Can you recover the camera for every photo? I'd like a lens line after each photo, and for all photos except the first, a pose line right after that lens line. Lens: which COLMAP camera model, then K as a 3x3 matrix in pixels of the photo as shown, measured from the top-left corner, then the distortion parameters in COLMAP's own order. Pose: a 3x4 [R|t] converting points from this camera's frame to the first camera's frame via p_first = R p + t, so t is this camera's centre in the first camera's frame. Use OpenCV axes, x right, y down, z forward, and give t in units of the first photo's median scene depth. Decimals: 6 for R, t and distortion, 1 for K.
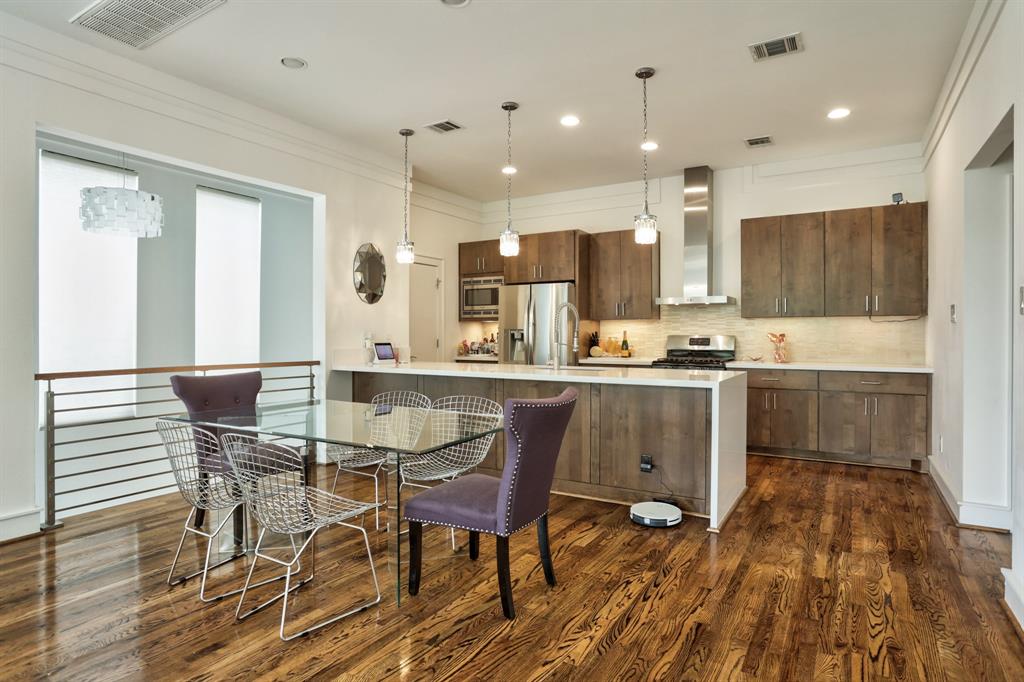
lens RADIAL K [[552.8, 0, 515.3], [0, 552.8, 334.8], [0, 0, 1]] dist [-0.069661, 0.036738]
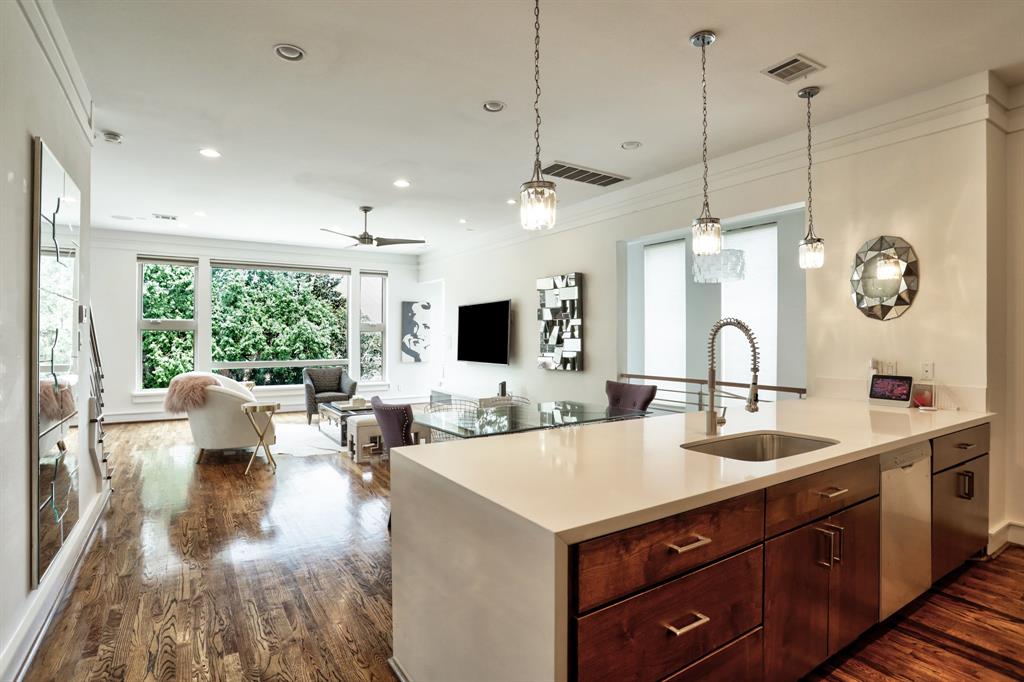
lens RADIAL K [[502.9, 0, 512.0], [0, 502.9, 341.0], [0, 0, 1]] dist [-0.078557, 0.031242]
pose [[-0.411565, -0.000862, -0.911380, 0.510502], [-0.005285, 0.999985, 0.001441, -0.026835], [0.911365, 0.005410, -0.411564, 0.813855]]
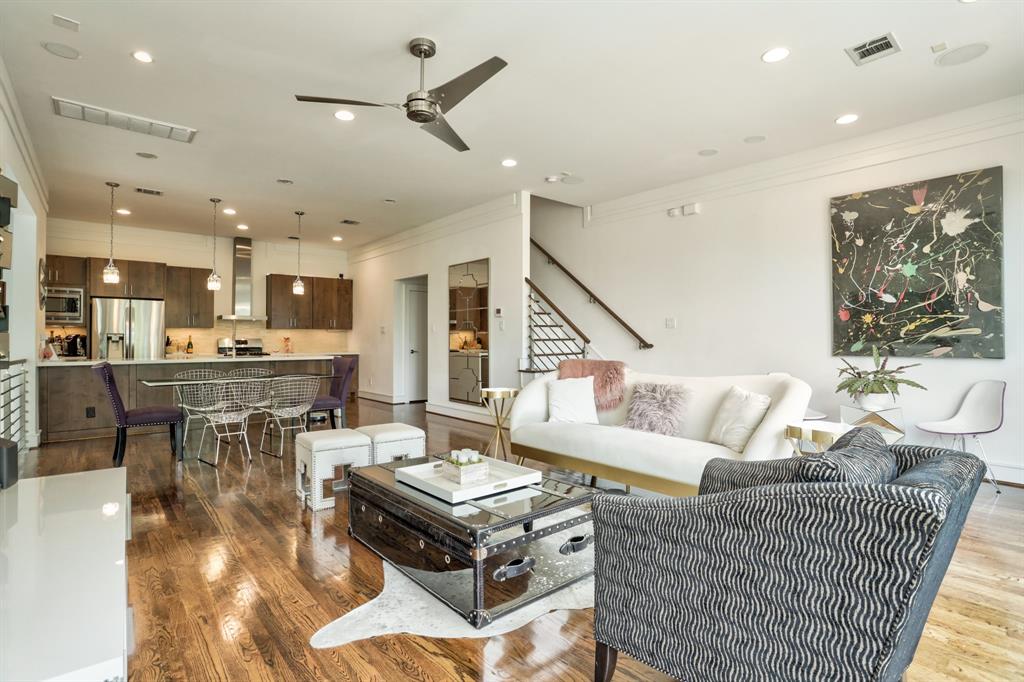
lens RADIAL K [[481.2, 0, 506.6], [0, 481.2, 340.5], [0, 0, 1]] dist [-0.074278, 0.027079]
pose [[0.310753, -0.000994, 0.950490, -0.867354], [0.002345, 0.999997, 0.000279, 0.009952], [-0.950488, 0.002142, 0.310755, -0.230129]]
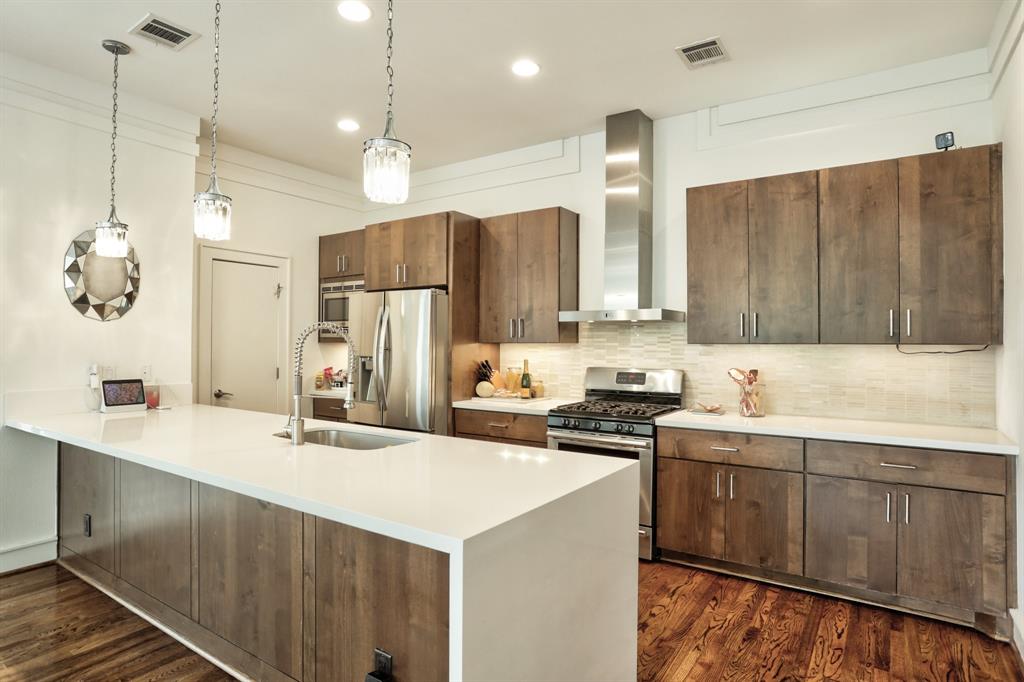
lens RADIAL K [[552.8, 0, 515.3], [0, 552.8, 334.8], [0, 0, 1]] dist [-0.069661, 0.036738]
pose [[0.998737, 0.005145, -0.049982, 0.261754], [-0.005978, 0.999845, -0.016534, -0.031469], [0.049889, 0.016812, 0.998613, 0.379598]]
